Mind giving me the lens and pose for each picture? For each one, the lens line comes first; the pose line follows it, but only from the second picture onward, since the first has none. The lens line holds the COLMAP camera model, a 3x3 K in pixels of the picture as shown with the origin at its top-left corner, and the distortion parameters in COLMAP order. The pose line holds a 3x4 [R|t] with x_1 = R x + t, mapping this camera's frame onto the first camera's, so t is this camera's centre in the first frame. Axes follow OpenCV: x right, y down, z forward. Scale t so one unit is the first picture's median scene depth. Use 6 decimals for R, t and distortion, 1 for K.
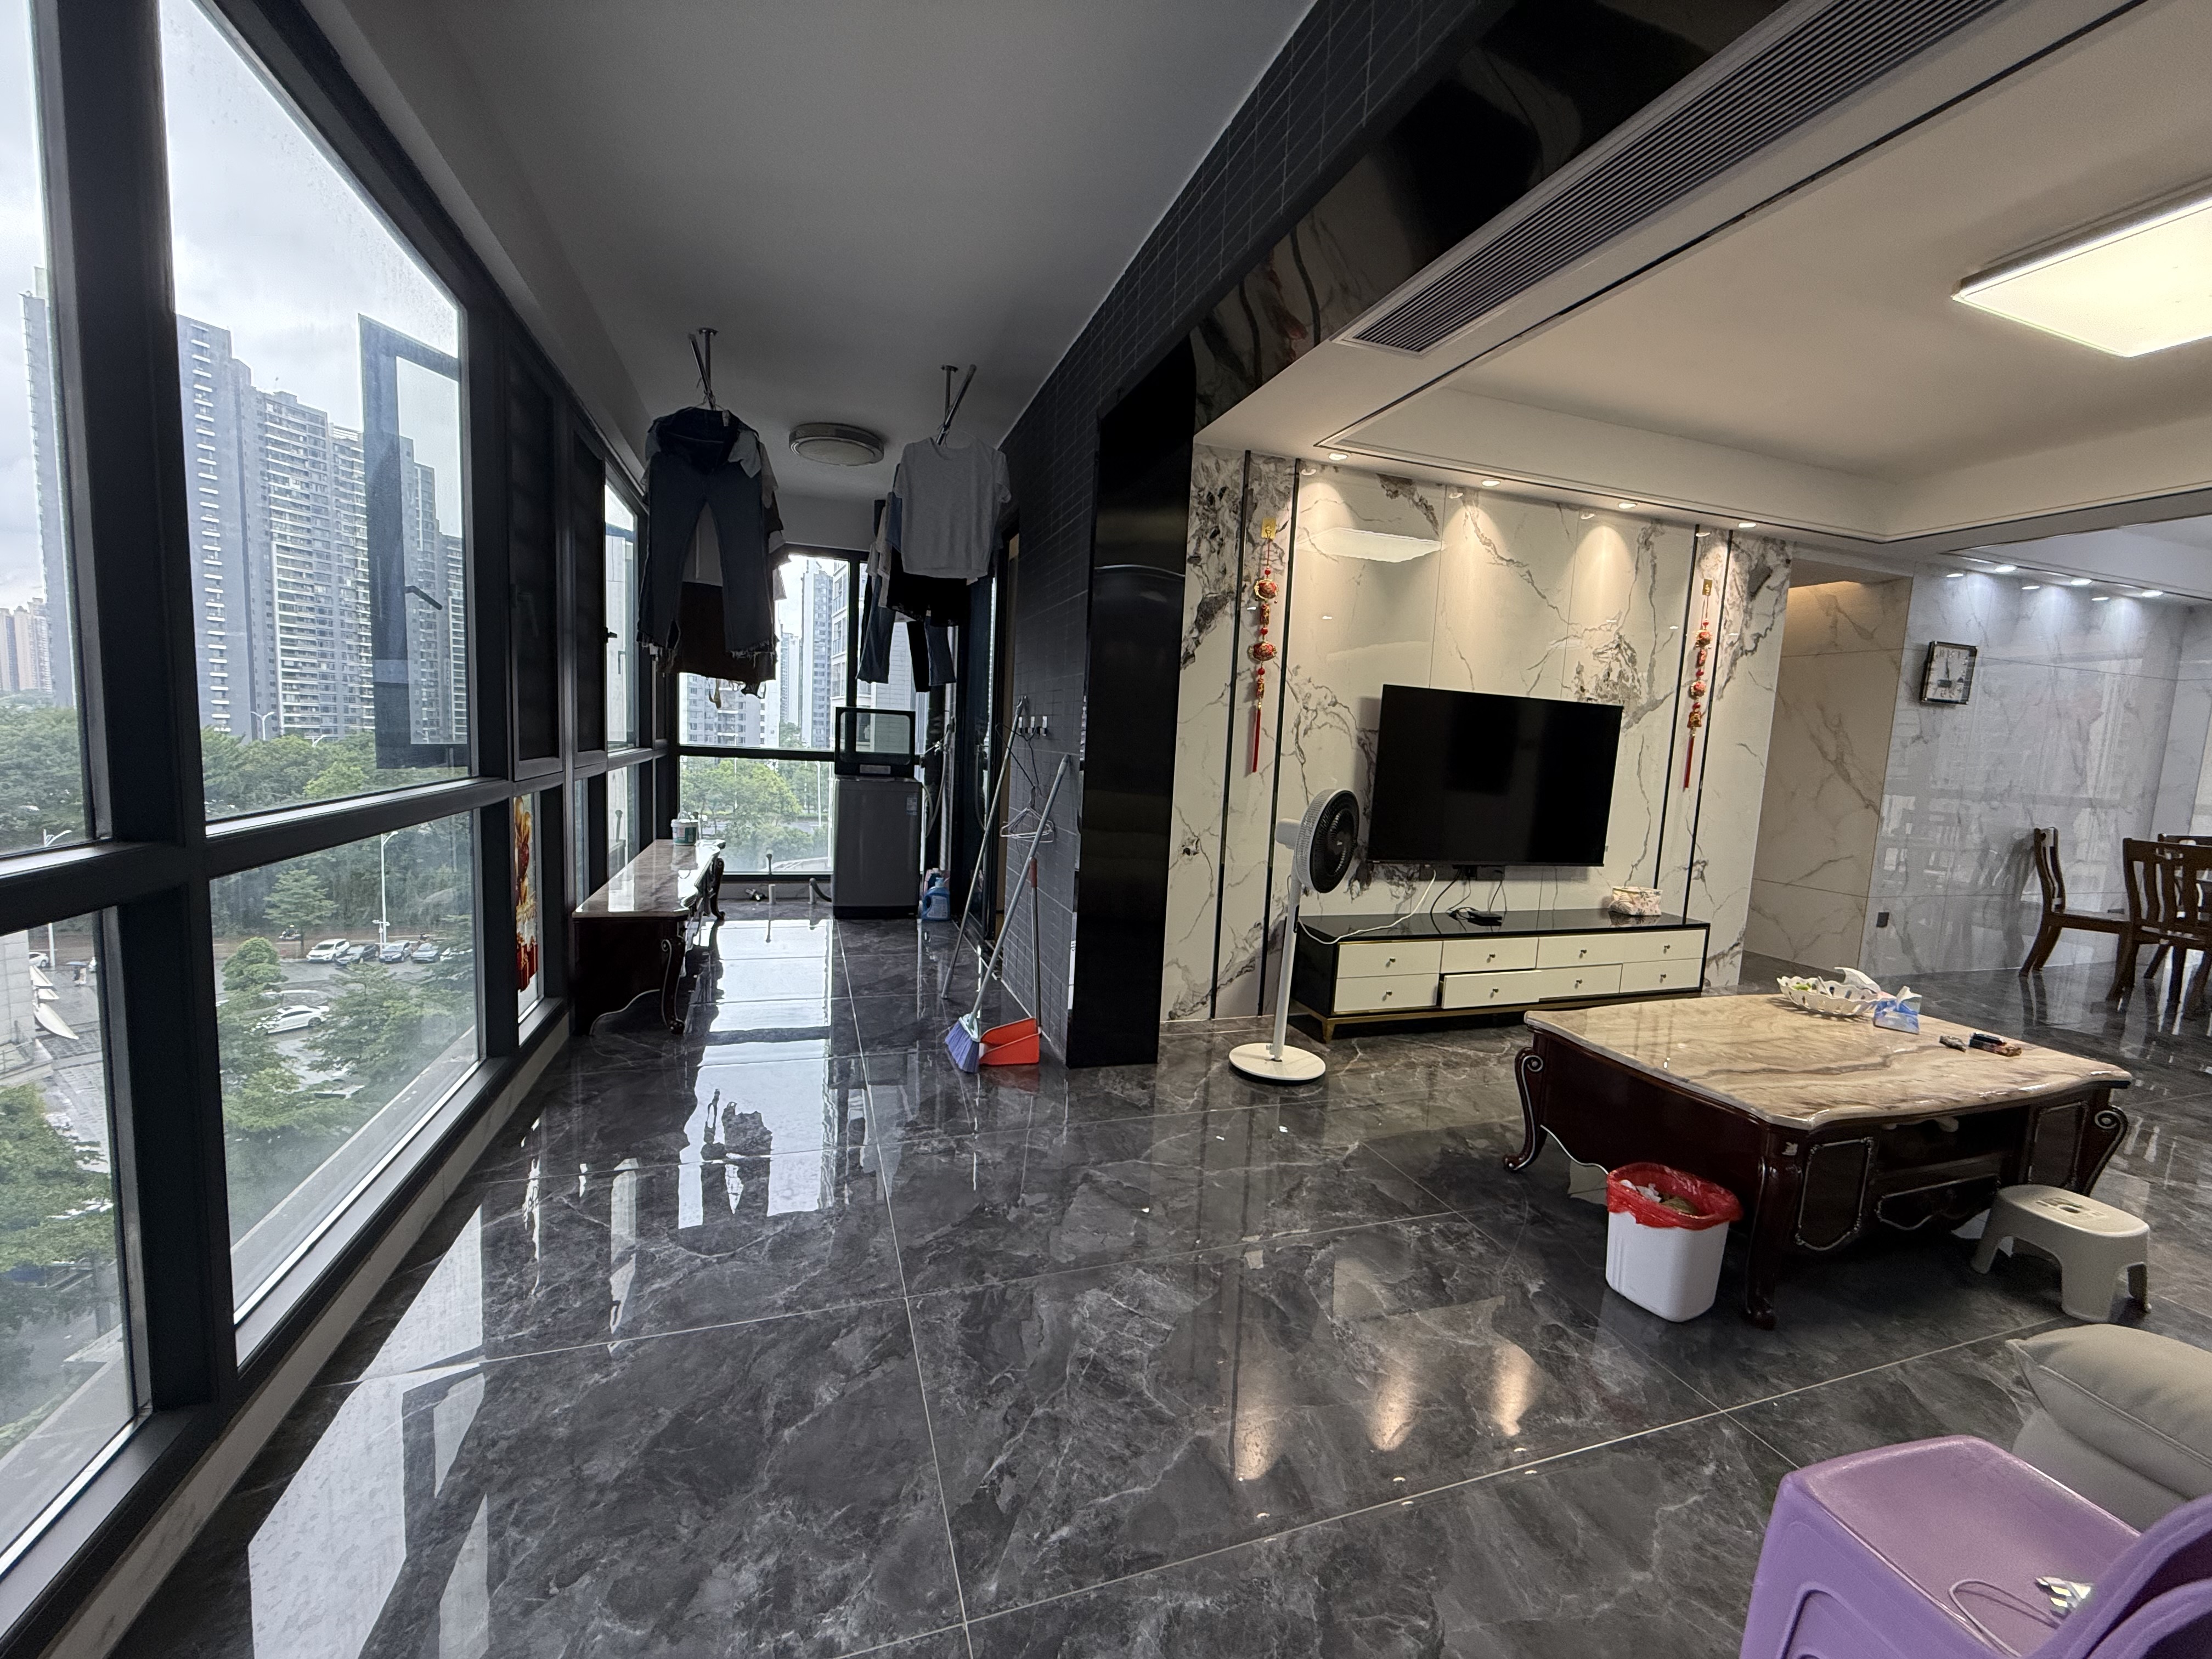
lens RADIAL K [[870.1, 0, 1101.0], [0, 870.1, 825.0], [0, 0, 1]] dist [0.000230, -0.000158]
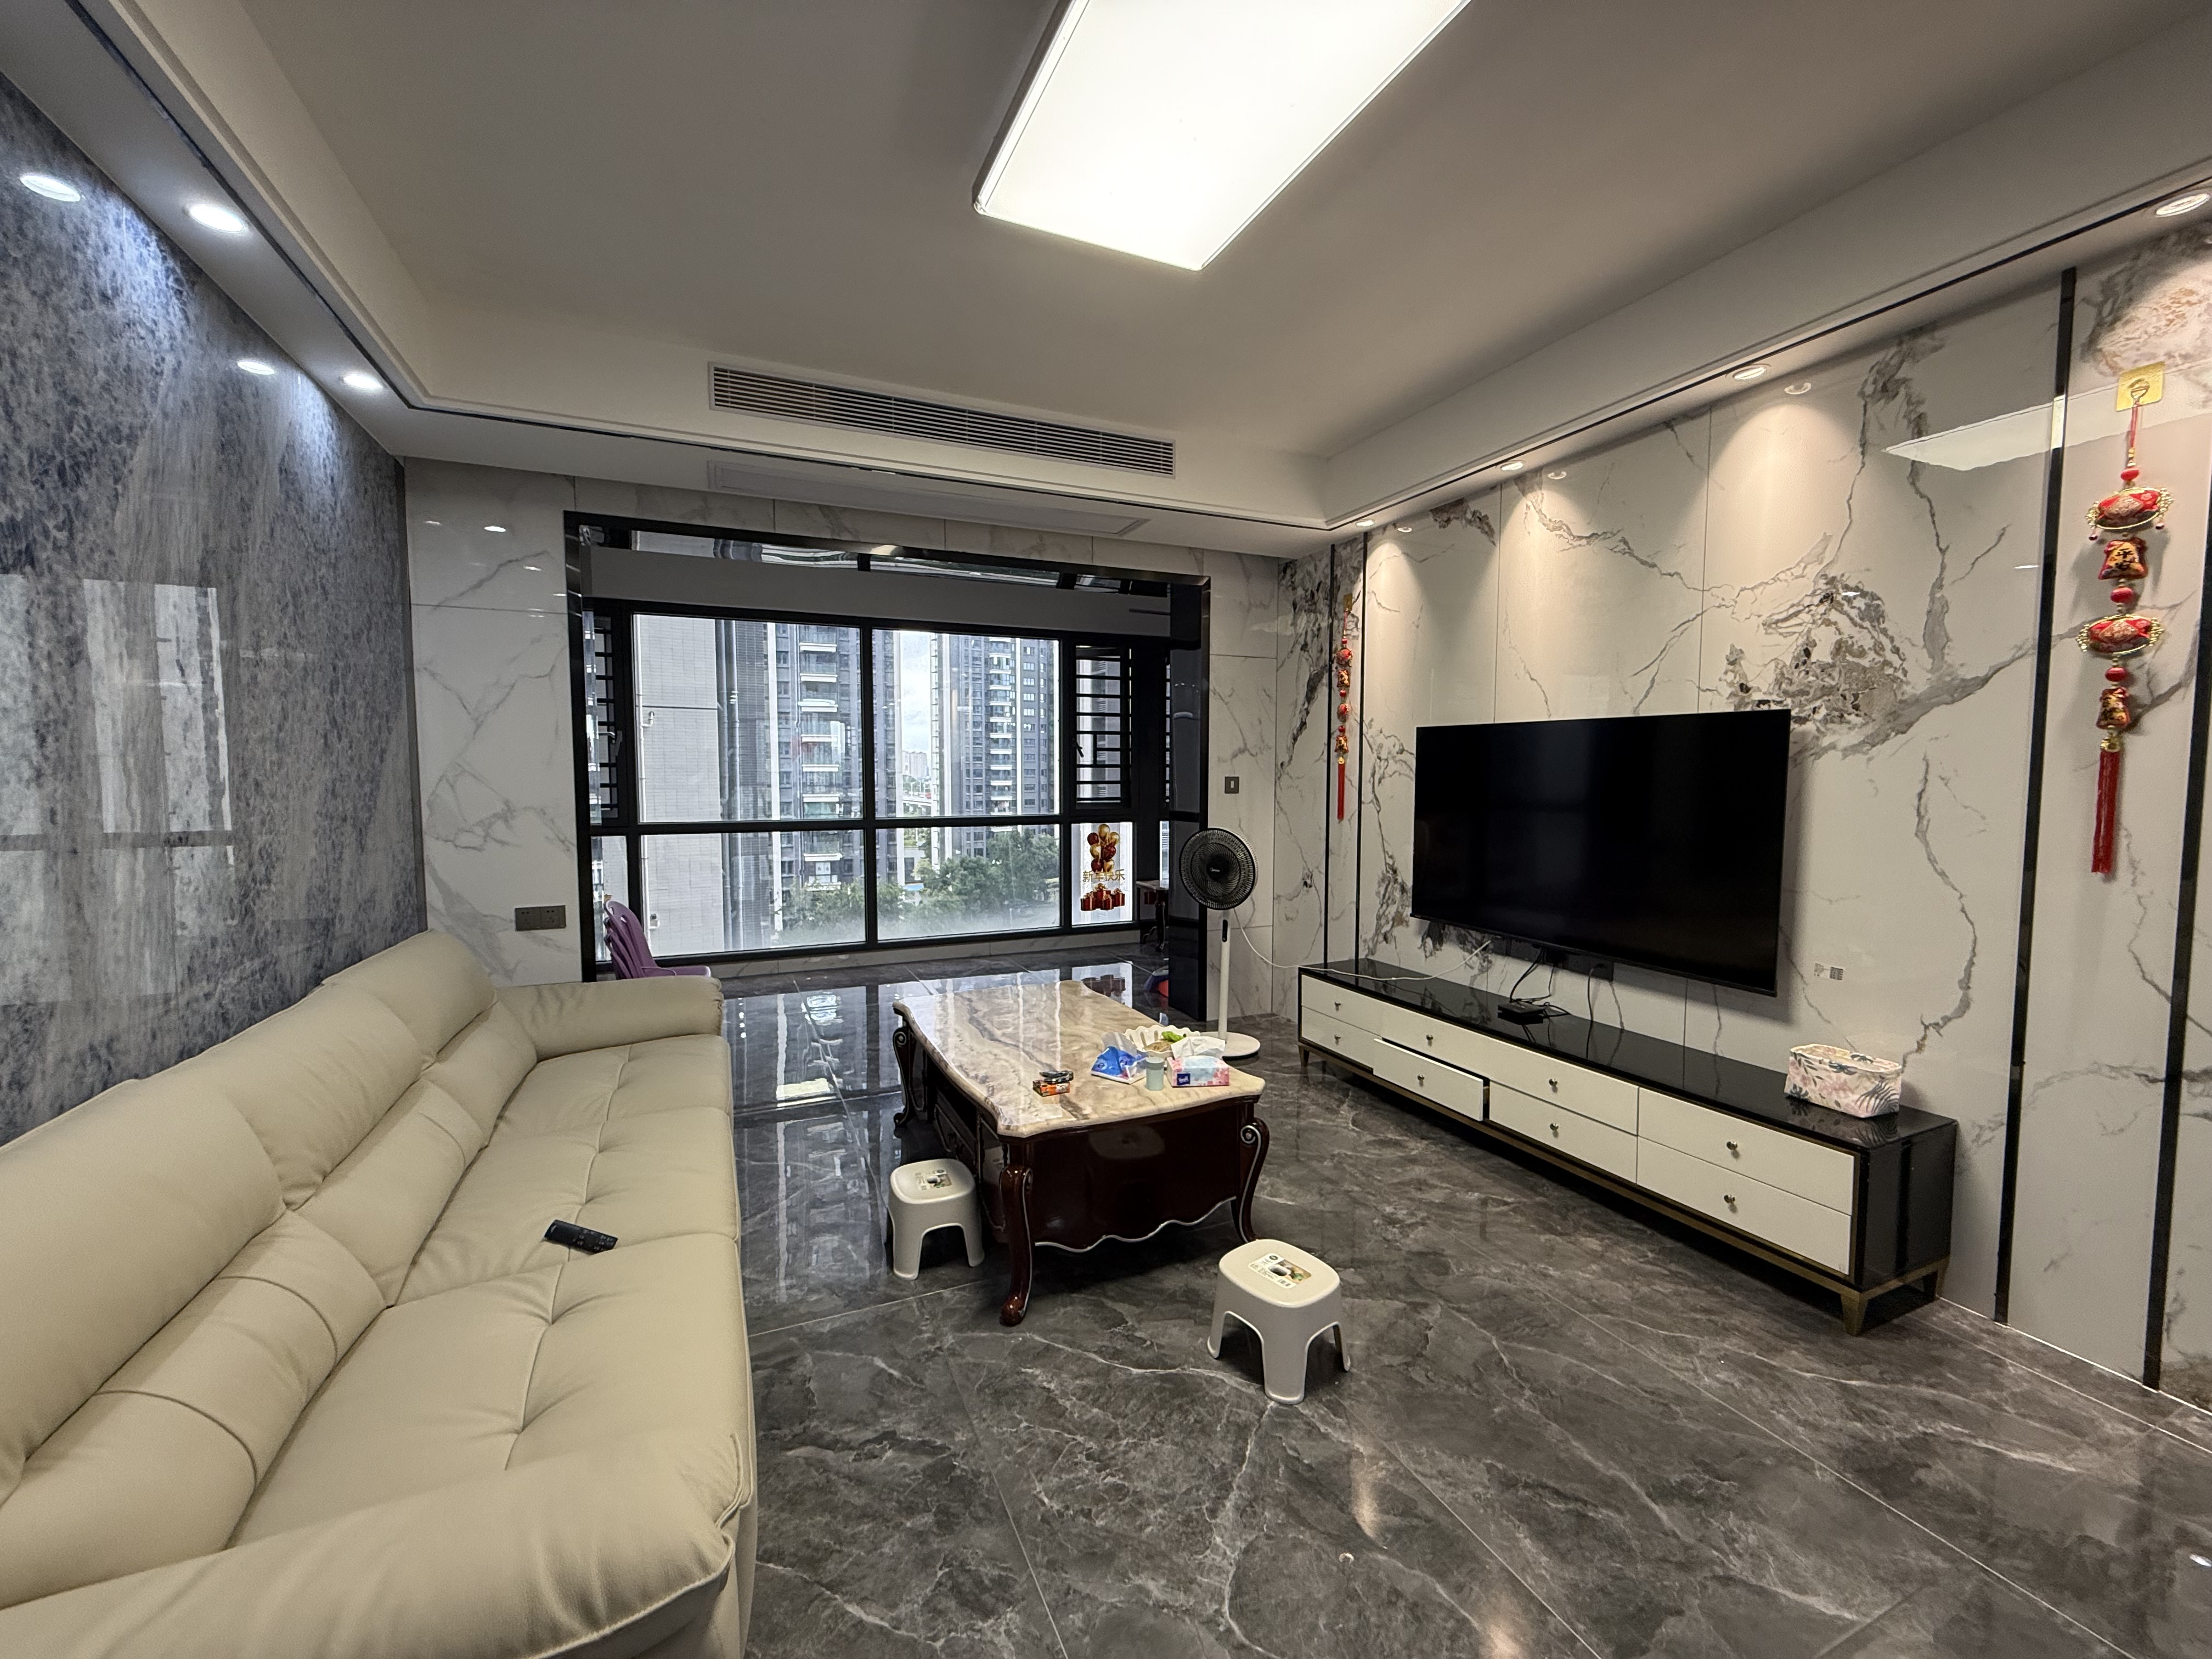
lens RADIAL K [[870.1, 0, 1116.6], [0, 870.1, 826.6], [0, 0, 1]] dist [0.000230, -0.000158]
pose [[0.116139, 0.009926, -0.993183, 1.160732], [-0.099426, 0.995043, -0.001682, -0.019101], [0.988244, 0.098944, 0.116550, 0.545730]]
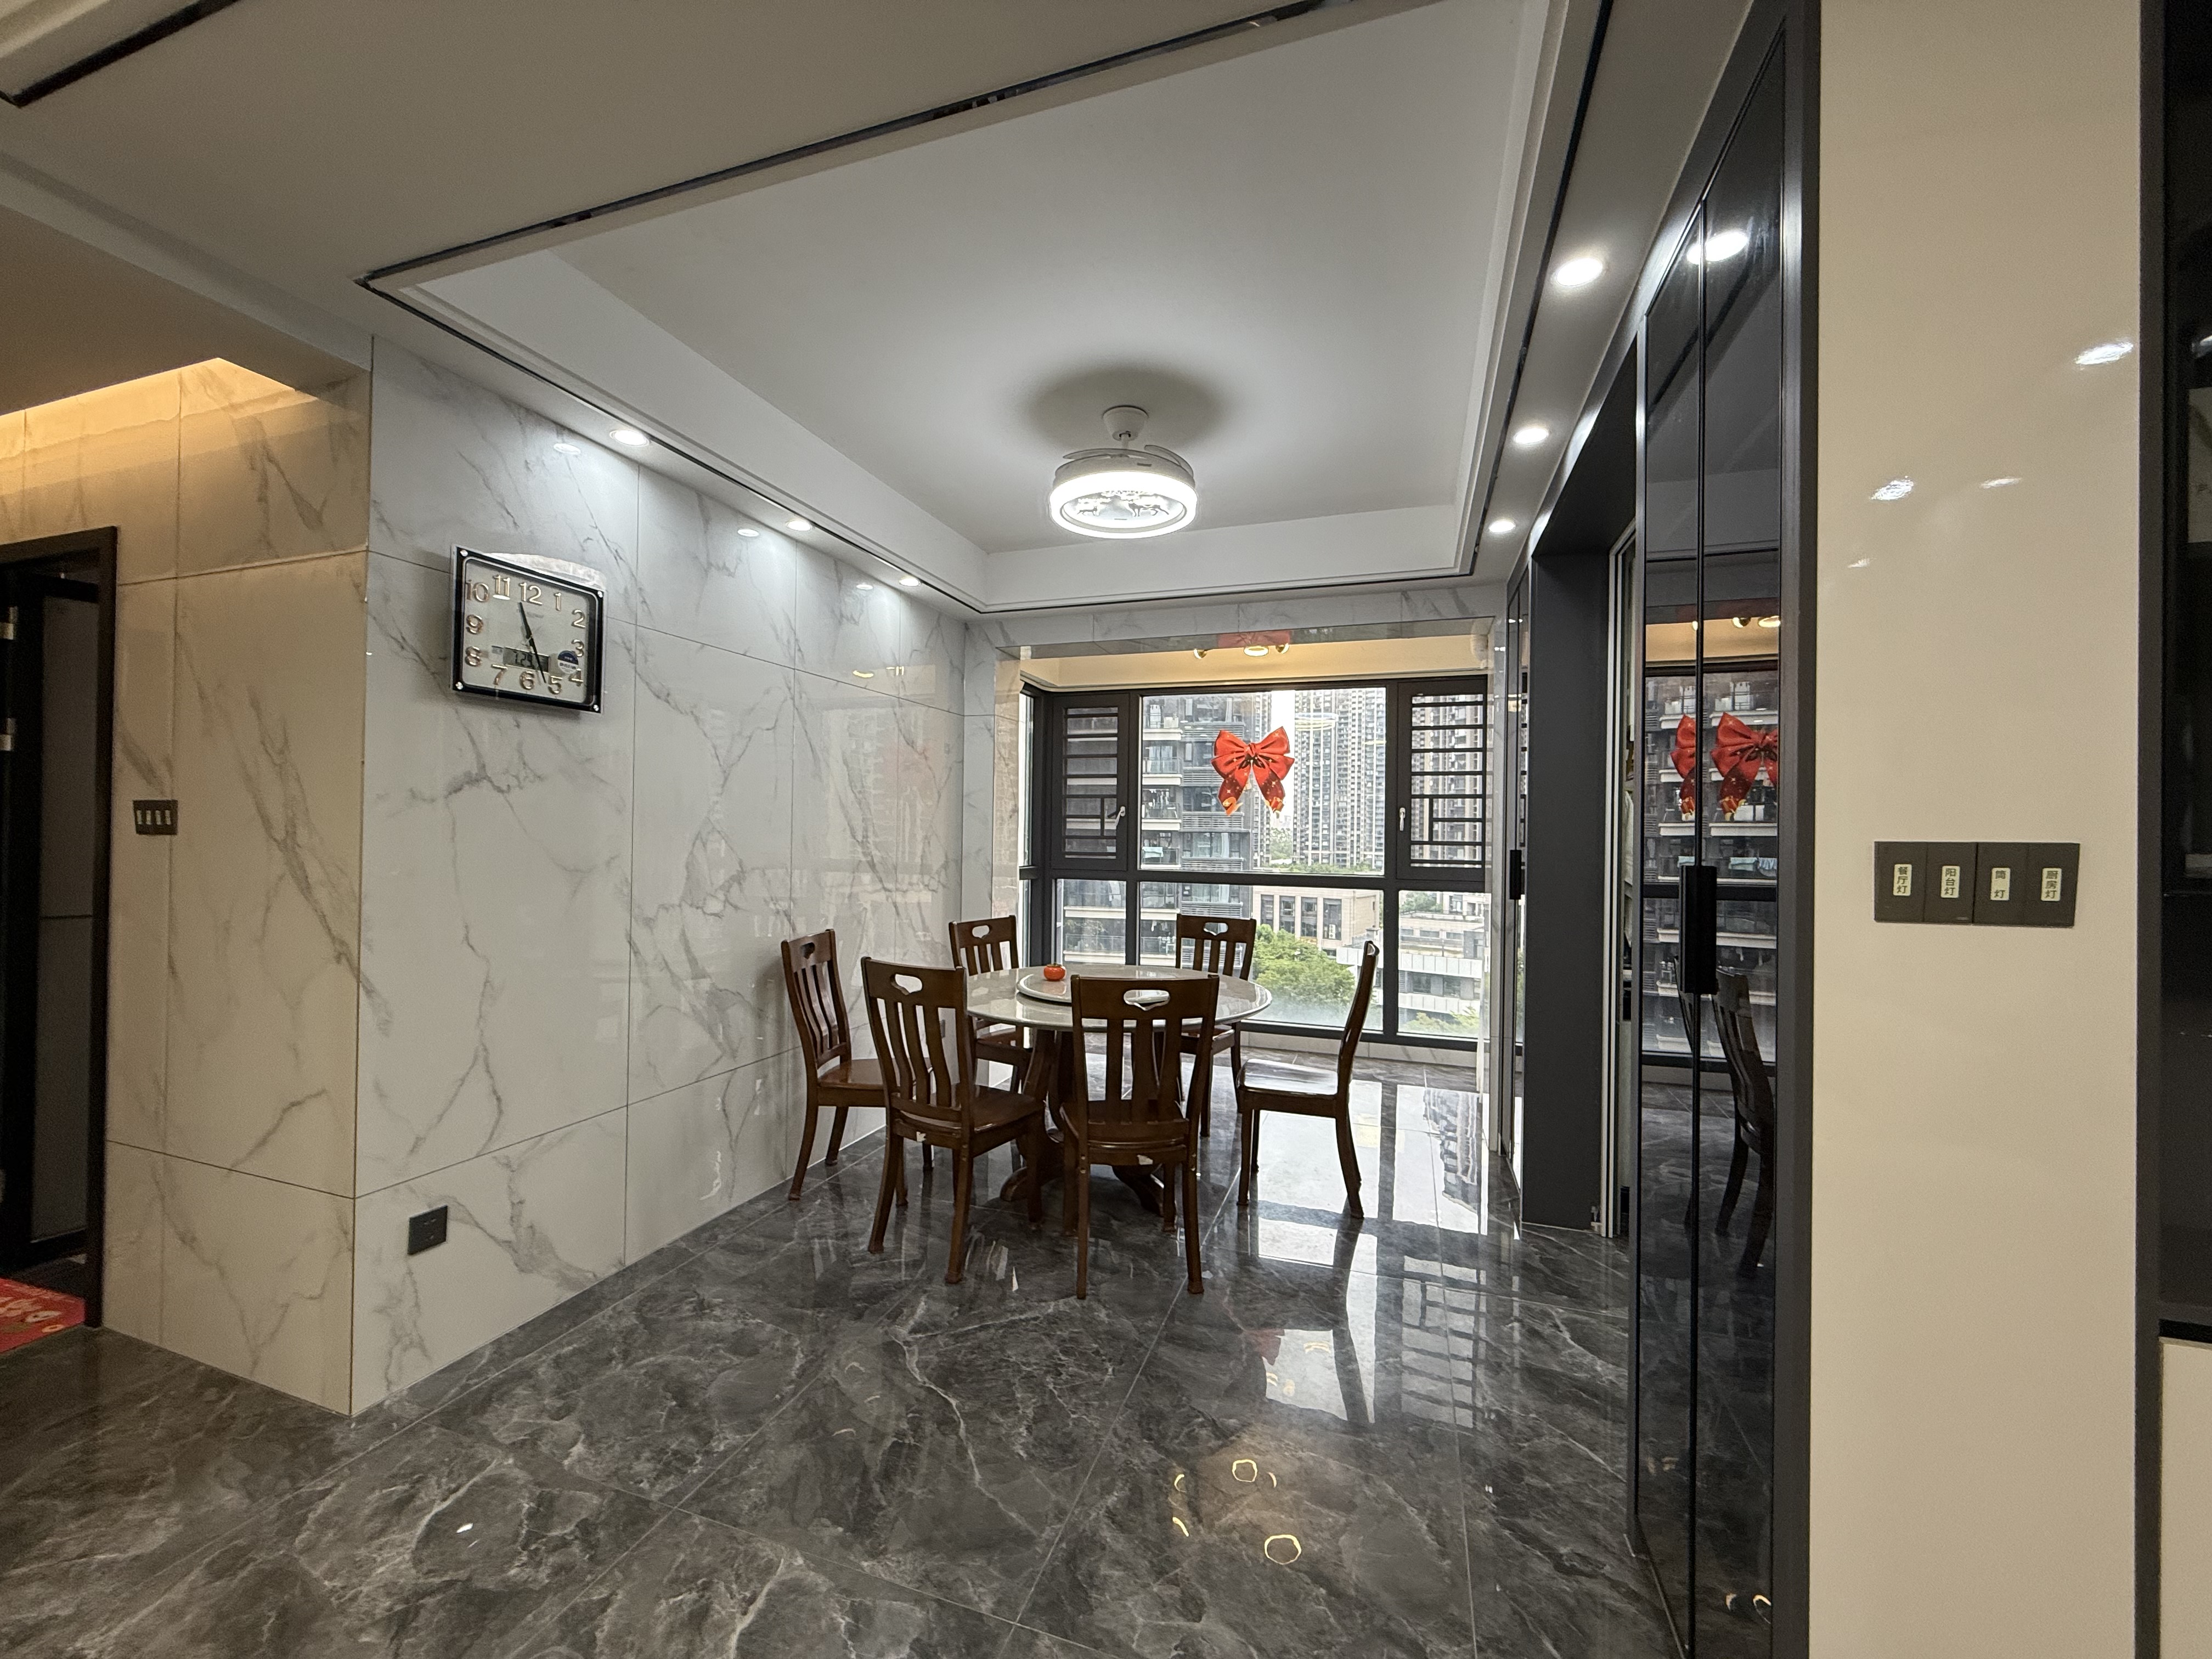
lens RADIAL K [[870.1, 0, 1104.1], [0, 870.1, 831.4], [0, 0, 1]] dist [0.000230, -0.000158]
pose [[0.607284, -0.036195, 0.793660, 0.428142], [0.096952, 0.994872, -0.028813, -0.017656], [-0.788547, 0.094444, 0.607679, 0.271614]]
